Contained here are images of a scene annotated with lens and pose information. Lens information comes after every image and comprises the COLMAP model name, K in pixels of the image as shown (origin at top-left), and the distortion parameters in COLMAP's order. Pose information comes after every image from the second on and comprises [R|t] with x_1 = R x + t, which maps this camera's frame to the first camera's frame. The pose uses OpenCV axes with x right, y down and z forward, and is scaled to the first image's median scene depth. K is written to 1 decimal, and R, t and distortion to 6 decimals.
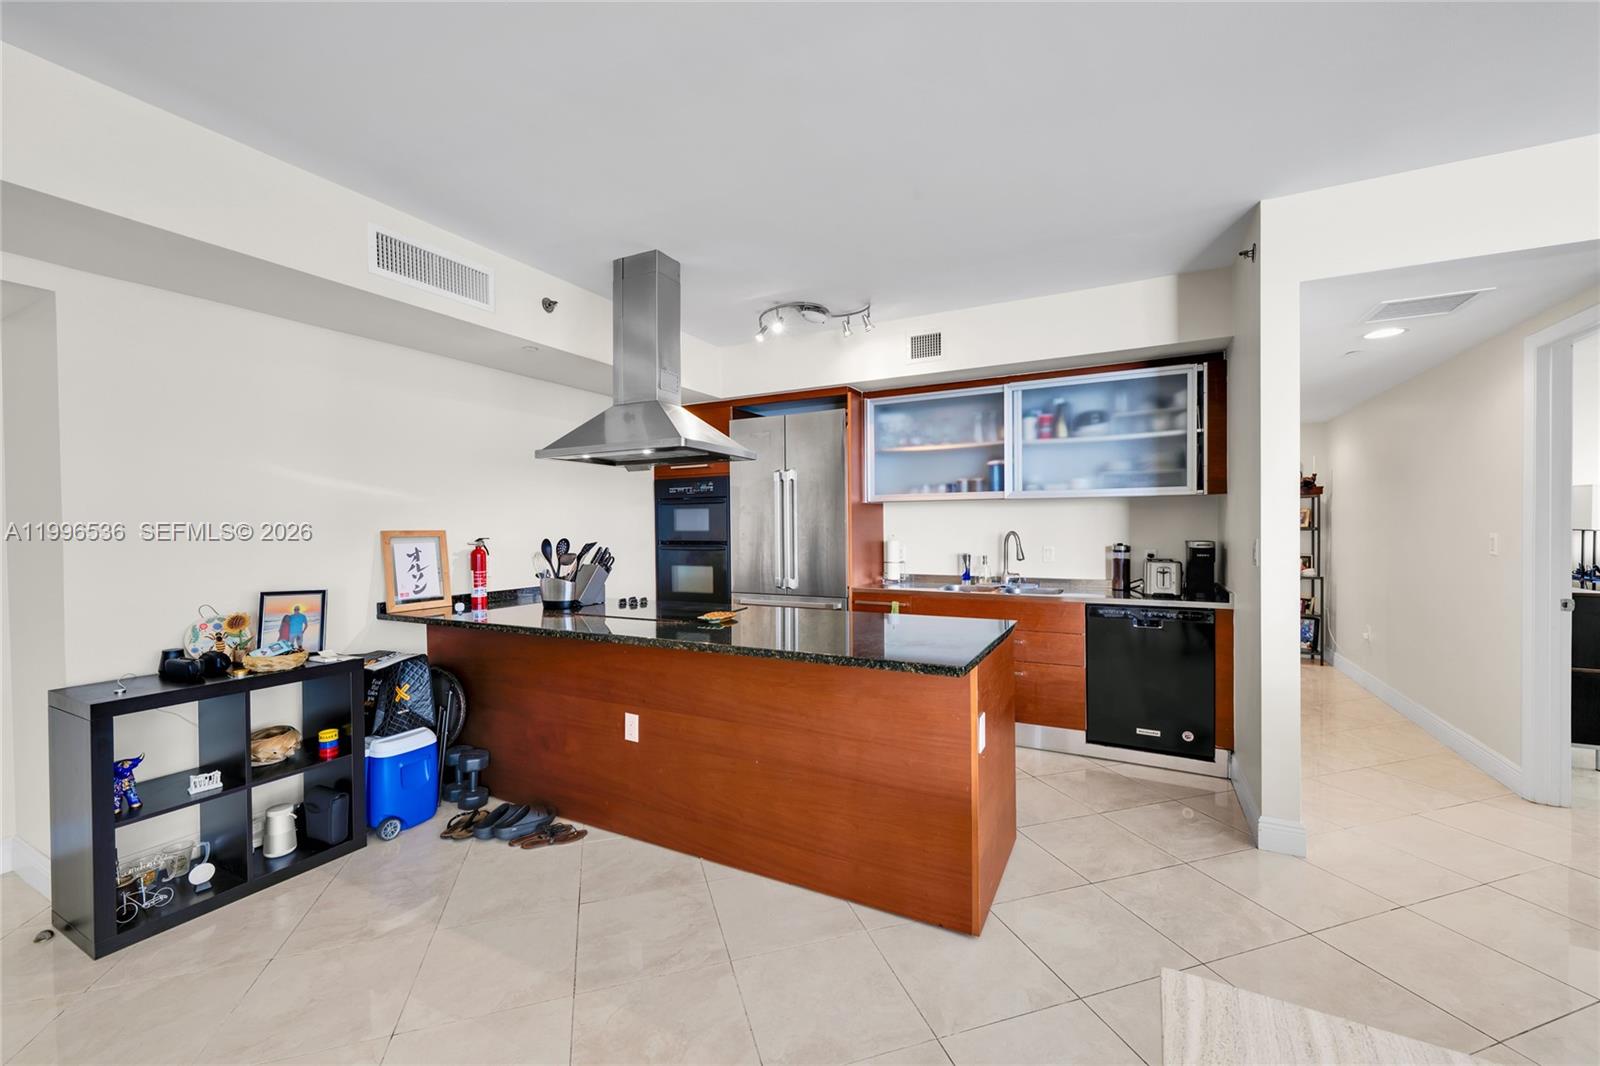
lens RADIAL K [[634.7, 0, 797.1], [0, 634.7, 531.3], [0, 0, 1]] dist [0.000168, -0.000002]
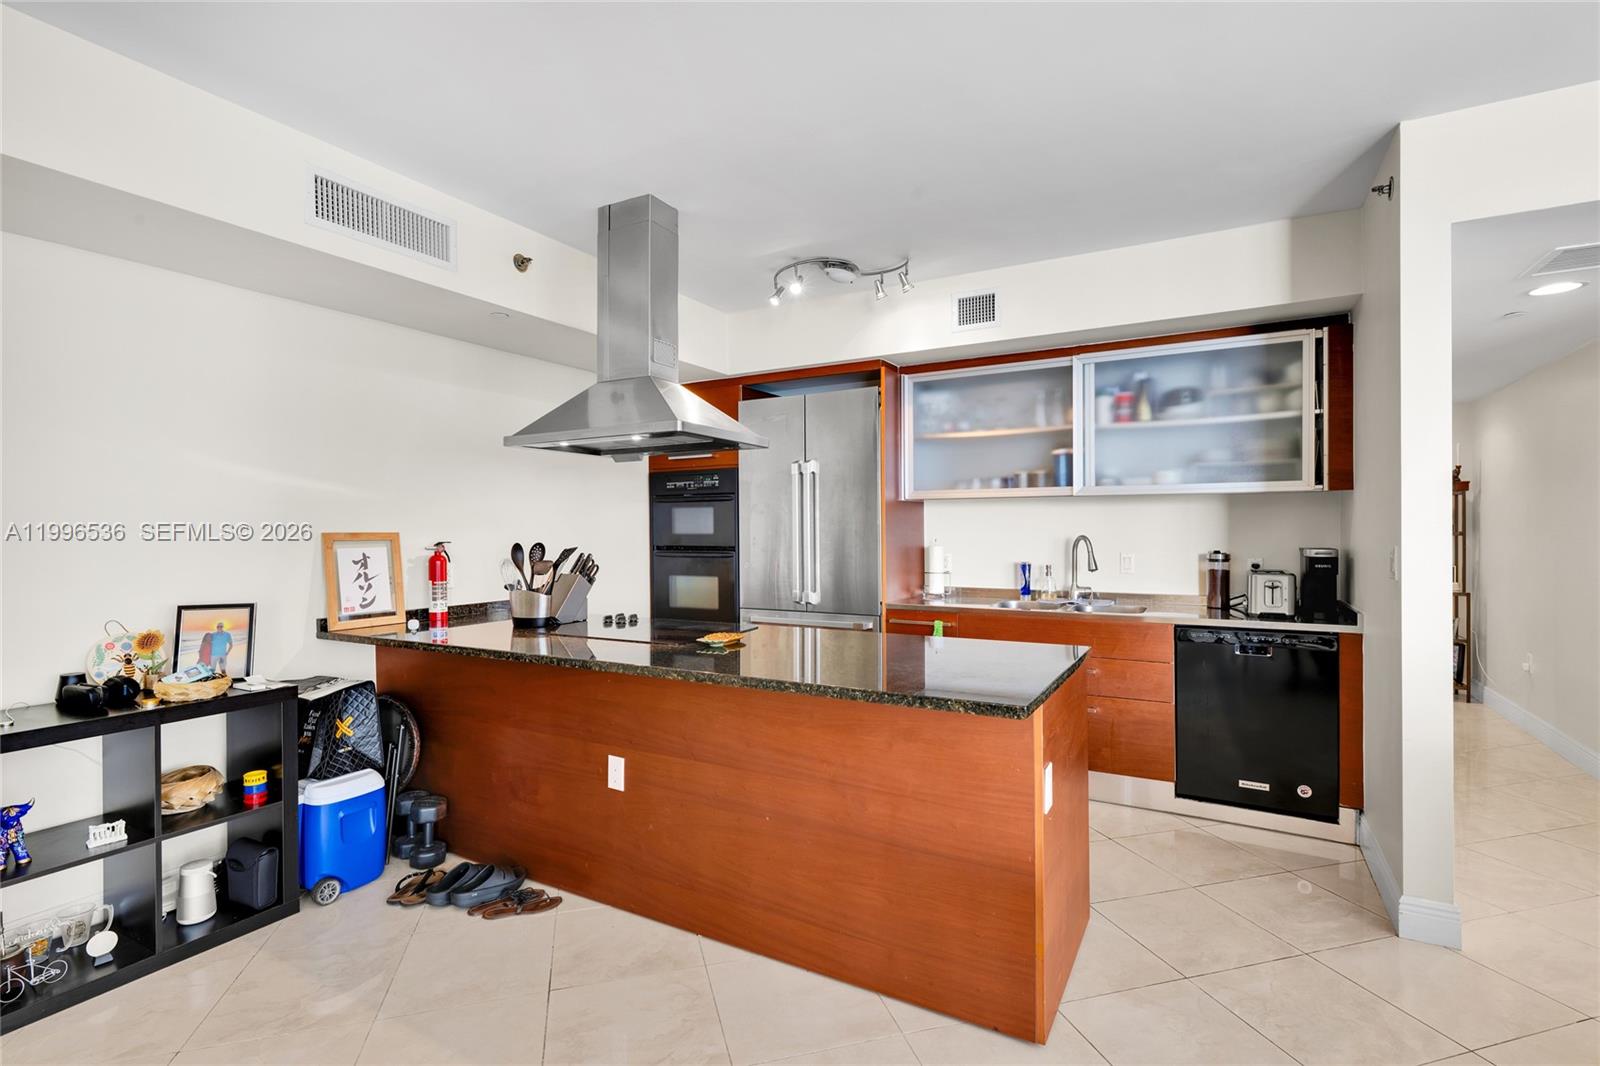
lens RADIAL K [[749.3, 0, 797.3], [0, 749.3, 530.3], [0, 0, 1]] dist [-0.000320, 0.000573]
pose [[0.999489, 0.002676, -0.031851, 0.002983], [-0.002865, 0.999979, -0.005884, -0.000148], [0.031835, 0.005972, 0.999475, 0.027905]]
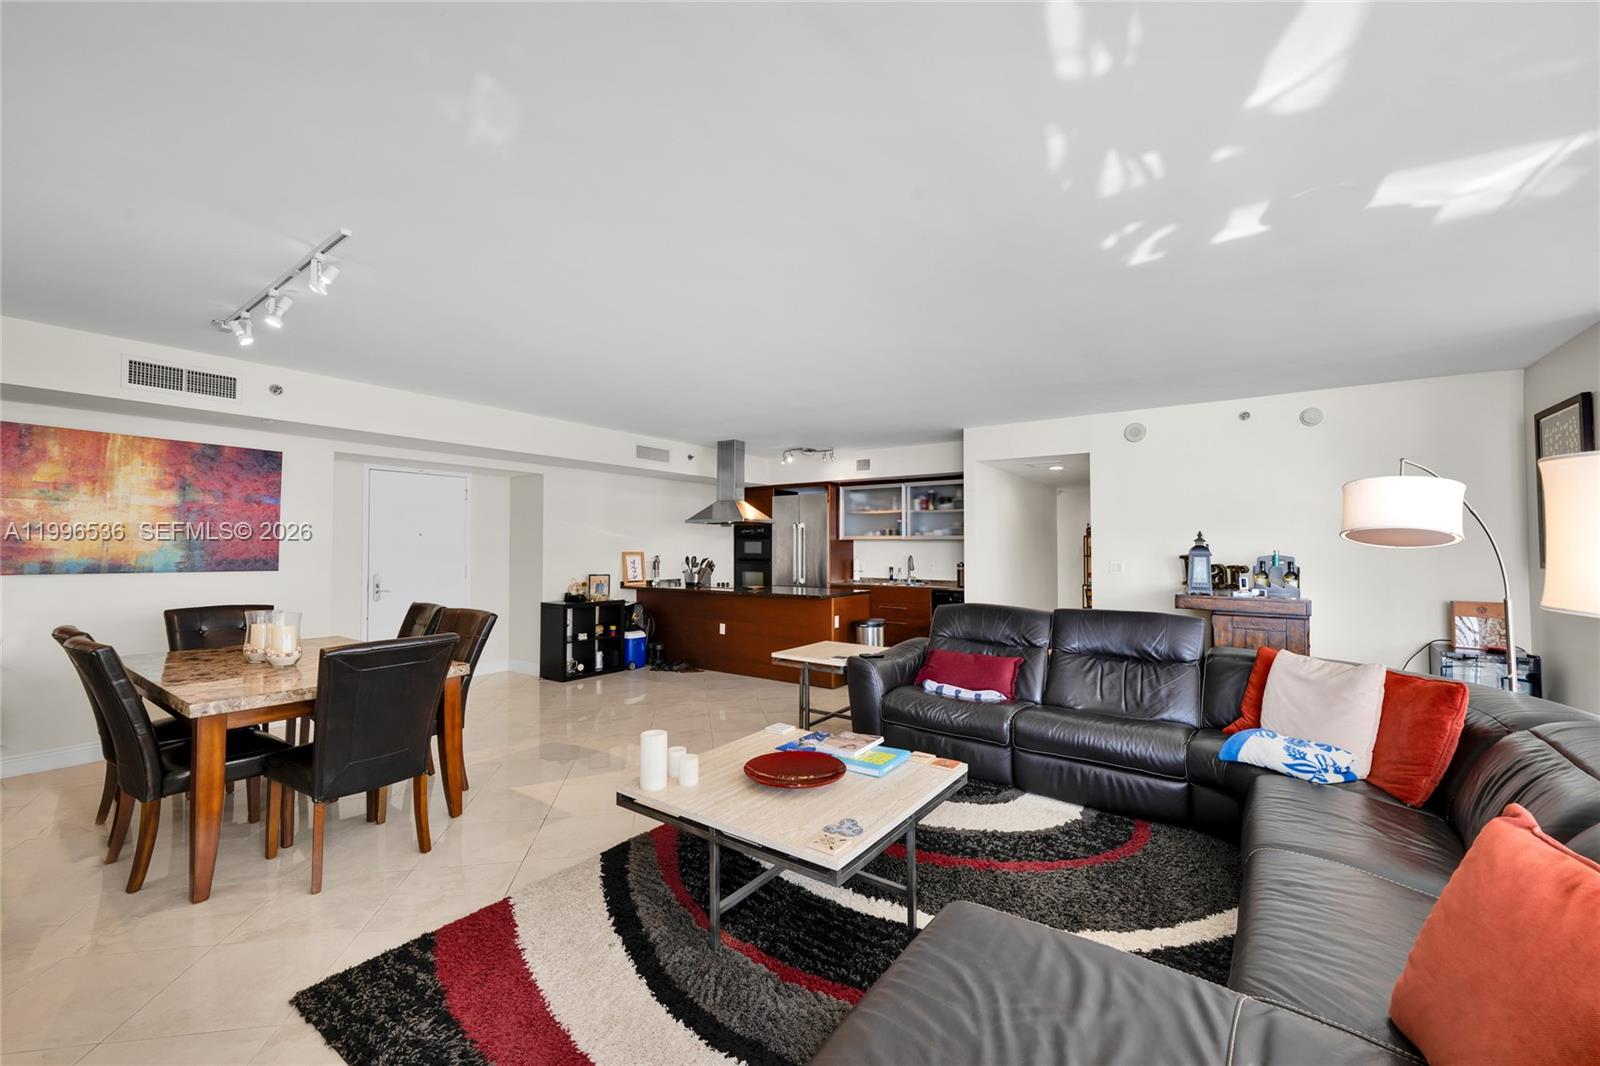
lens RADIAL K [[634.7, 0, 797.1], [0, 634.7, 531.3], [0, 0, 1]] dist [0.000168, -0.000002]
pose [[0.991513, 0.007372, -0.129796, 0.292671], [-0.011876, 0.999353, -0.033961, -0.004770], [0.129461, 0.035214, 0.990959, -1.202375]]
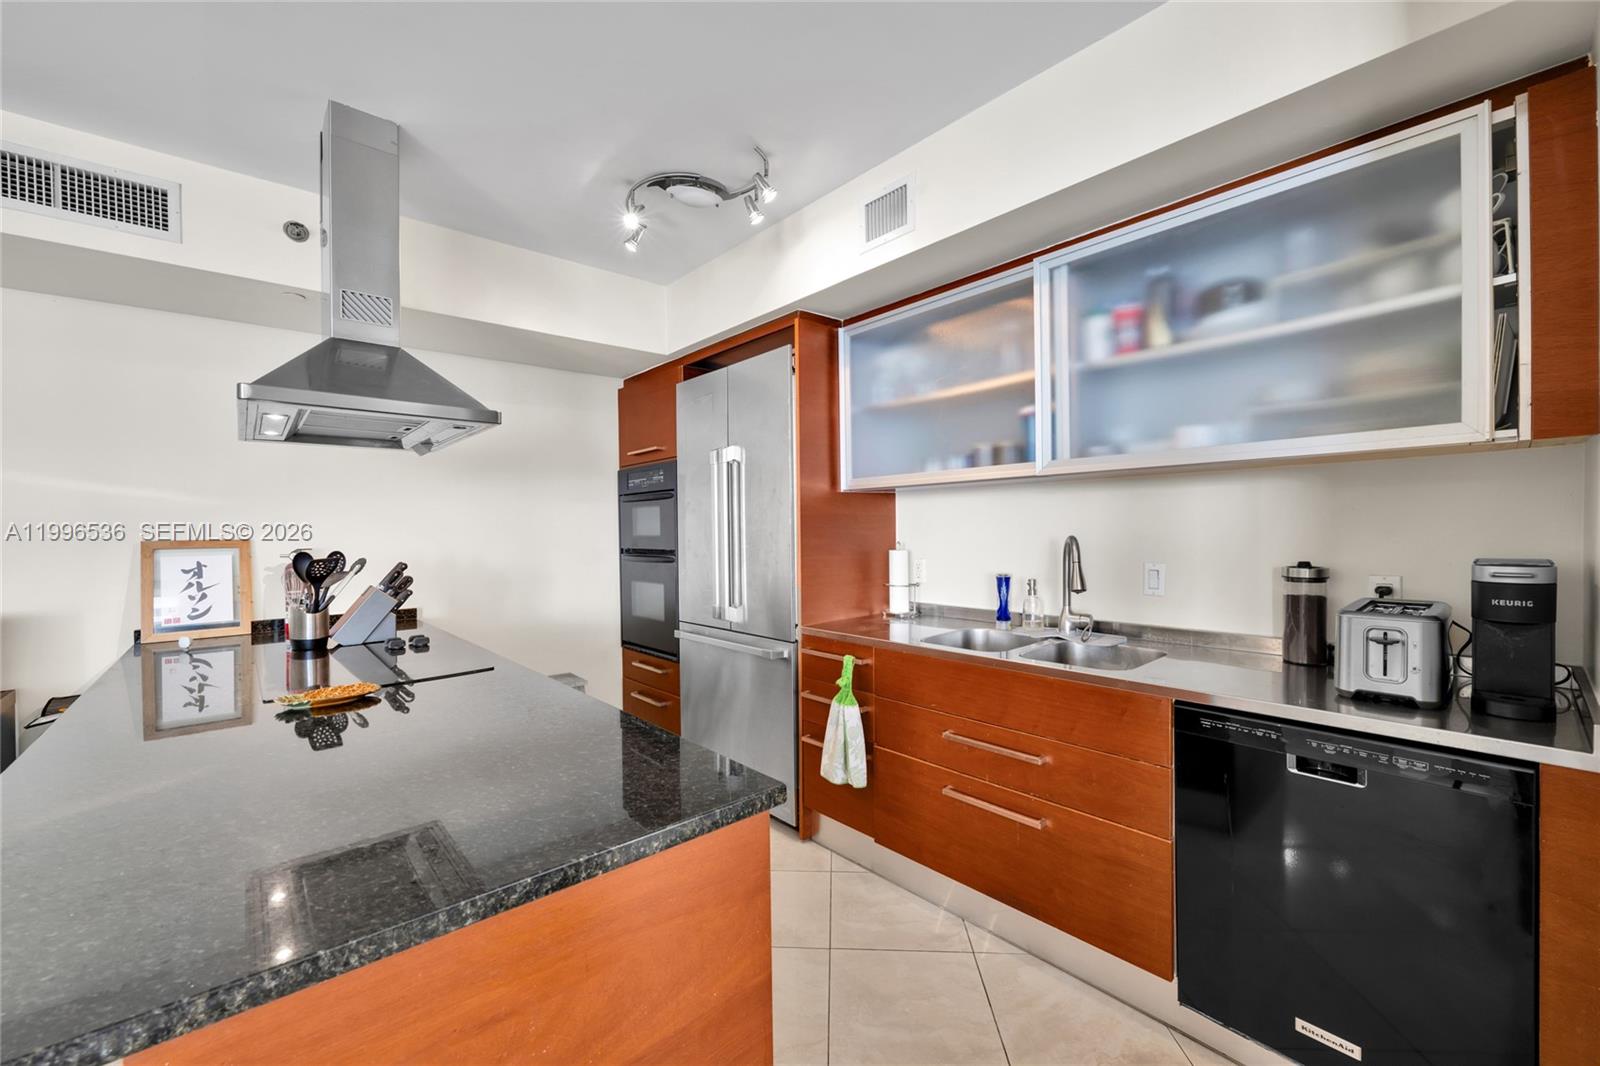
lens RADIAL K [[627.3, 0, 800.0], [0, 627.3, 533.0], [0, 0, 1]] dist [-0.011480, -0.000044]
pose [[0.932714, -0.005480, -0.360575, 0.376691], [0.007454, 0.999964, 0.004086, -0.007848], [0.360540, -0.006499, 0.932721, 0.505683]]
